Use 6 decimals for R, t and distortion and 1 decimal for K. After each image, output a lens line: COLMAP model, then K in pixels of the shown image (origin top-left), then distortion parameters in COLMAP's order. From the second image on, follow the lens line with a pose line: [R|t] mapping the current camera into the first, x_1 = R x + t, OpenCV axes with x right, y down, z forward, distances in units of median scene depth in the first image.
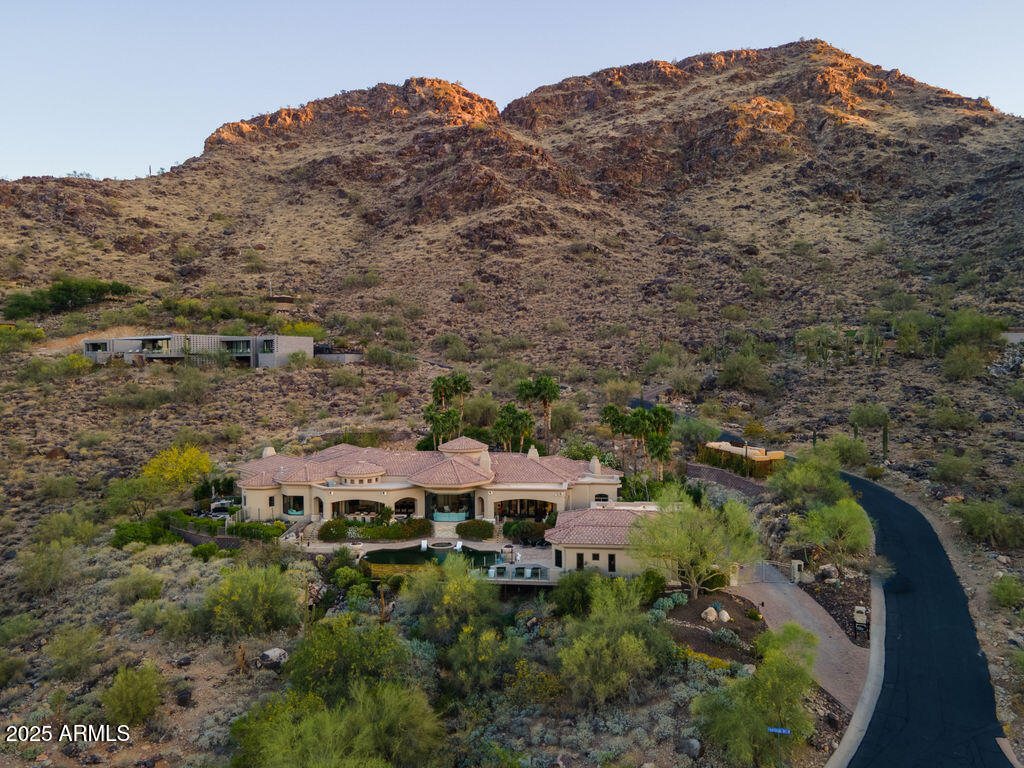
lens RADIAL K [[736.8, 0, 512.0], [0, 736.8, 384.0], [0, 0, 1]] dist [0.012764, 0.039140]
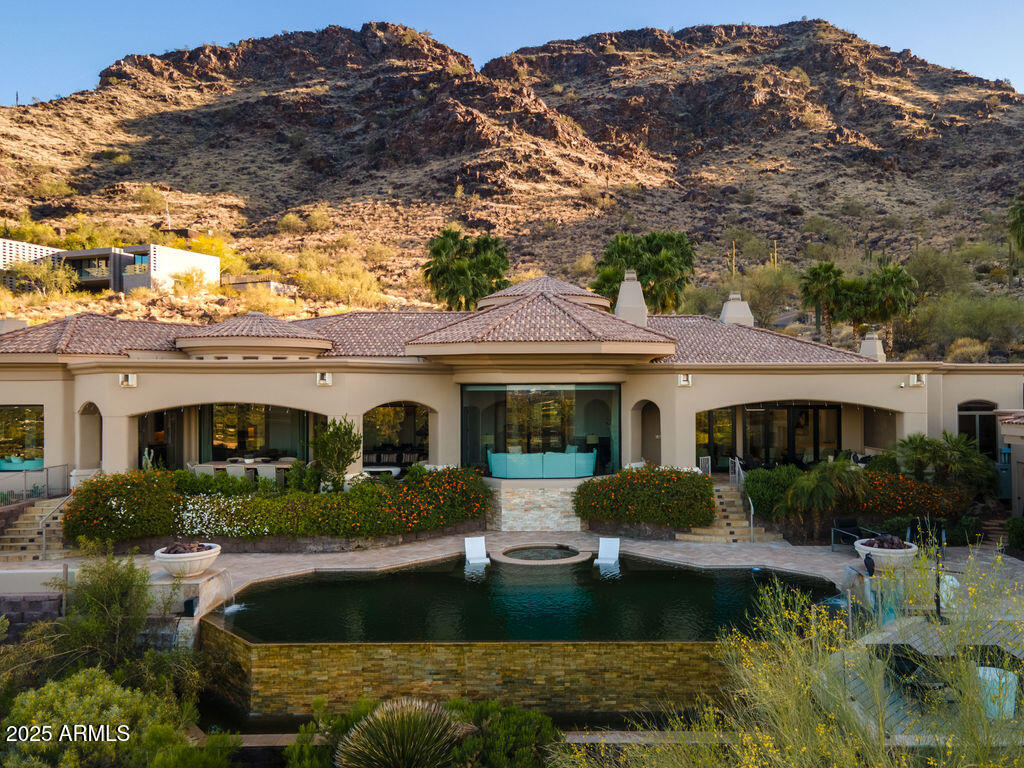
lens RADIAL K [[771.2, 0, 566.0], [0, 771.2, 380.3], [0, 0, 1]] dist [0.040545, 0.013229]
pose [[0.992974, 0.004644, 0.118239, -0.023387], [-0.000122, 0.999269, -0.038223, 0.032223], [-0.118330, 0.037940, 0.992249, 0.138696]]
